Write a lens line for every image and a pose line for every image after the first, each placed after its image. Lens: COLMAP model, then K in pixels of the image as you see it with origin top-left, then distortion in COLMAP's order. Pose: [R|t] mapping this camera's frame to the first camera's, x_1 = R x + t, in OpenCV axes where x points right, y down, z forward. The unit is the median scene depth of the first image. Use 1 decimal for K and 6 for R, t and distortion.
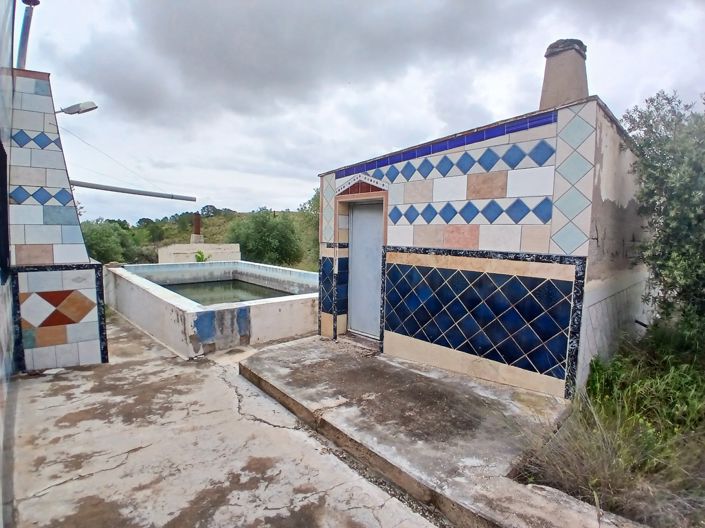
lens RADIAL K [[357.8, 0, 356.3], [0, 357.8, 264.1], [0, 0, 1]] dist [-0.012002, -0.027957]
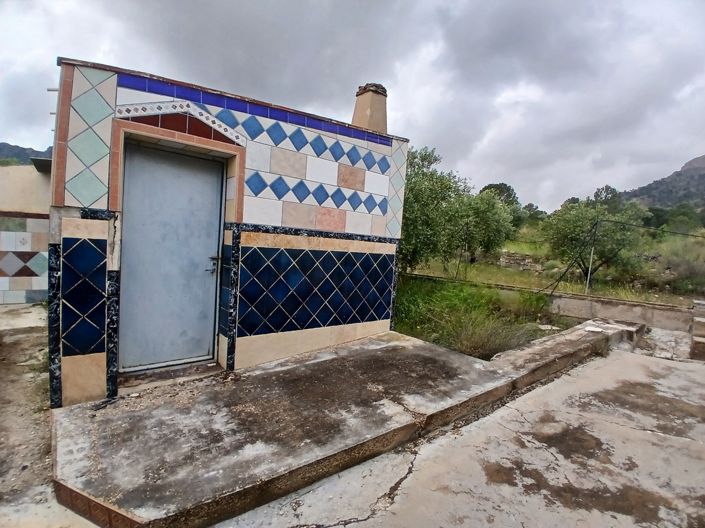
lens RADIAL K [[357.8, 0, 344.8], [0, 357.8, 262.3], [0, 0, 1]] dist [-0.012002, -0.027957]
pose [[0.051620, -0.074429, 0.995889, -0.672633], [0.008327, 0.997216, 0.074096, -0.024769], [-0.998632, 0.004468, 0.052096, 0.787225]]
